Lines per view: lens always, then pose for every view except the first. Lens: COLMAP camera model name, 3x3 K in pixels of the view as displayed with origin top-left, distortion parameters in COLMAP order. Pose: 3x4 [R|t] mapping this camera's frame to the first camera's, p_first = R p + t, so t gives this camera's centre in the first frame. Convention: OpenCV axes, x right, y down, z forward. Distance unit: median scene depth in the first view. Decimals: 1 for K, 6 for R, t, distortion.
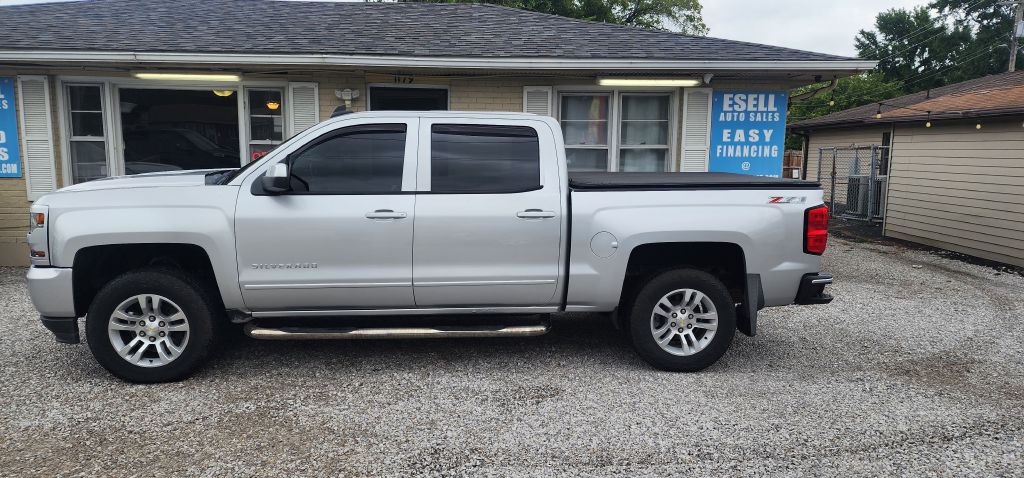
lens RADIAL K [[690.5, 0, 512.0], [0, 690.5, 239.0], [0, 0, 1]] dist [0.088088, -0.083706]
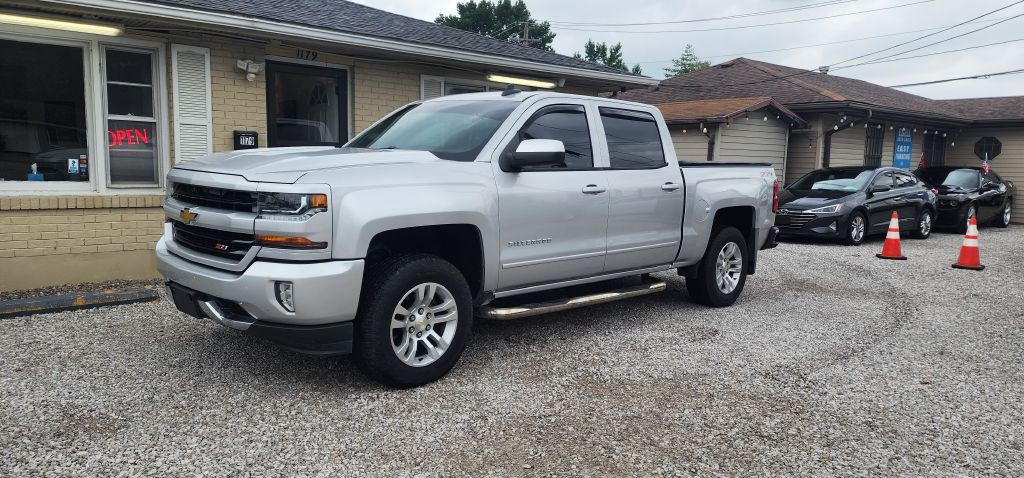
lens RADIAL K [[690.5, 0, 512.0], [0, 690.5, 239.0], [0, 0, 1]] dist [0.088088, -0.083706]
pose [[0.777494, -0.063667, 0.625659, -0.940718], [0.065354, 0.997656, 0.020308, 0.012166], [-0.625485, 0.025100, 0.779832, 0.240846]]
